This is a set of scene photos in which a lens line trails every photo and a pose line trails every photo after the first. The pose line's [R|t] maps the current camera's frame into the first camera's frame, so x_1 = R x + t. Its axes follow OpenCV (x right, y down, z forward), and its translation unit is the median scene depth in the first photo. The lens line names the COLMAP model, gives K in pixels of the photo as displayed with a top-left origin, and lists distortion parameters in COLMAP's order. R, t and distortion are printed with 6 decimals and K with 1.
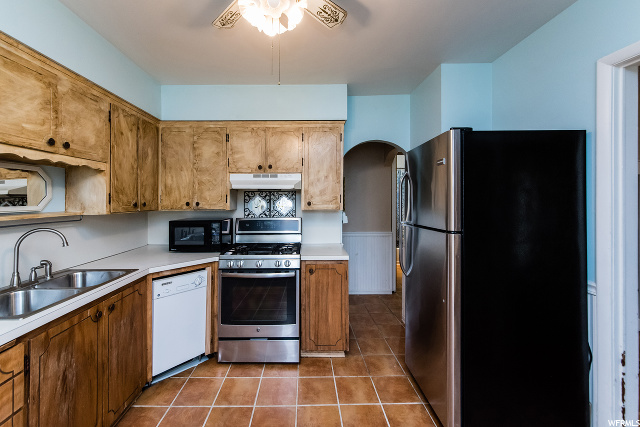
lens RADIAL K [[291.4, 0, 288.0], [0, 291.4, 198.5], [0, 0, 1]] dist [0.000348, 0.000916]
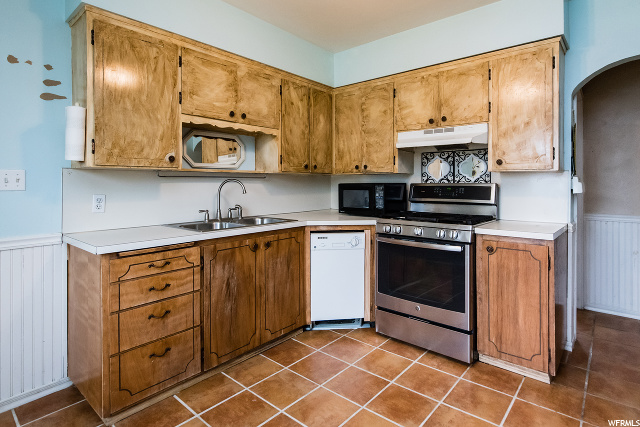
lens RADIAL K [[342.7, 0, 318.6], [0, 342.7, 189.2], [0, 0, 1]] dist [0.000640, -0.000258]
pose [[0.748288, 0.001322, -0.663373, 0.373275], [-0.002200, 0.999997, -0.000489, 0.106687], [0.663371, 0.001825, 0.748289, 0.050775]]
